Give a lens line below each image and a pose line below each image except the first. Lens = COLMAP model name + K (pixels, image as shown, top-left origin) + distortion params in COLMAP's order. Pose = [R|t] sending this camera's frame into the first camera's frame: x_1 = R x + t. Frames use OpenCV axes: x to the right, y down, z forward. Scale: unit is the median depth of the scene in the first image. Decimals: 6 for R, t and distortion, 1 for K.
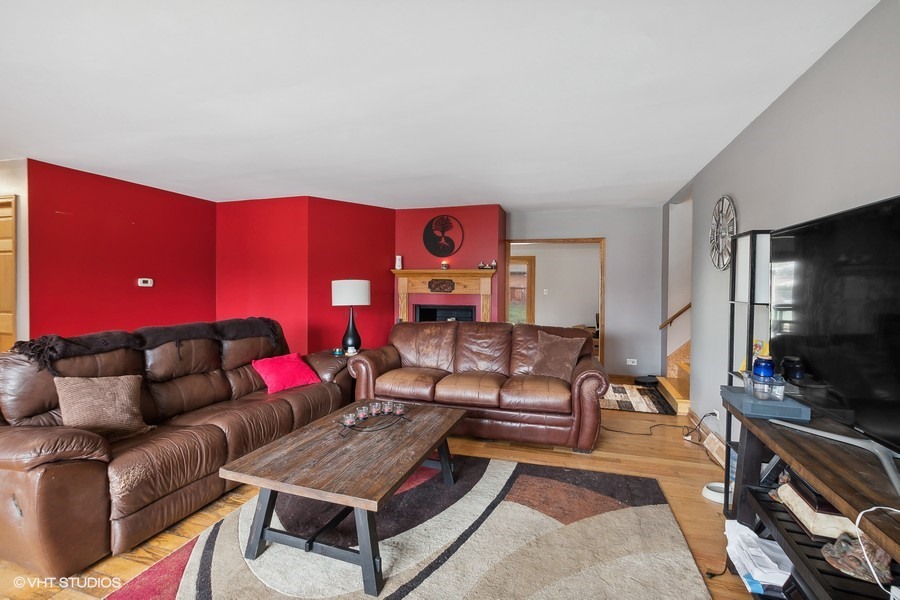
lens RADIAL K [[396.1, 0, 450.0], [0, 396.1, 300.0], [0, 0, 1]] dist [-0.000111, 0.000003]
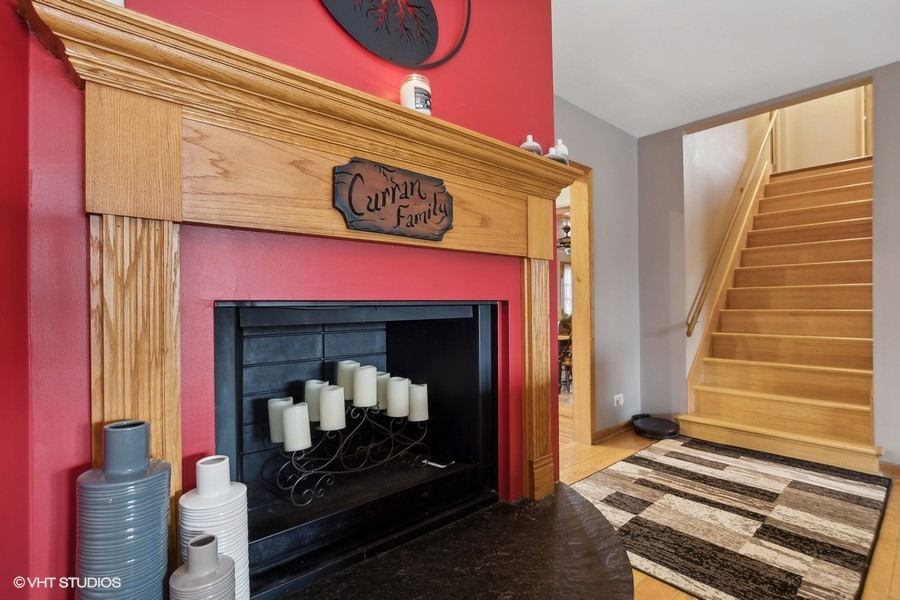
lens RADIAL K [[432.2, 0, 450.0], [0, 432.2, 300.0], [0, 0, 1]] dist [0.001033, 0.000151]
pose [[0.509643, -0.007627, 0.860352, -0.199649], [0.038671, 0.999153, -0.014050, 0.015582], [-0.859517, 0.040431, 0.509506, 0.919285]]
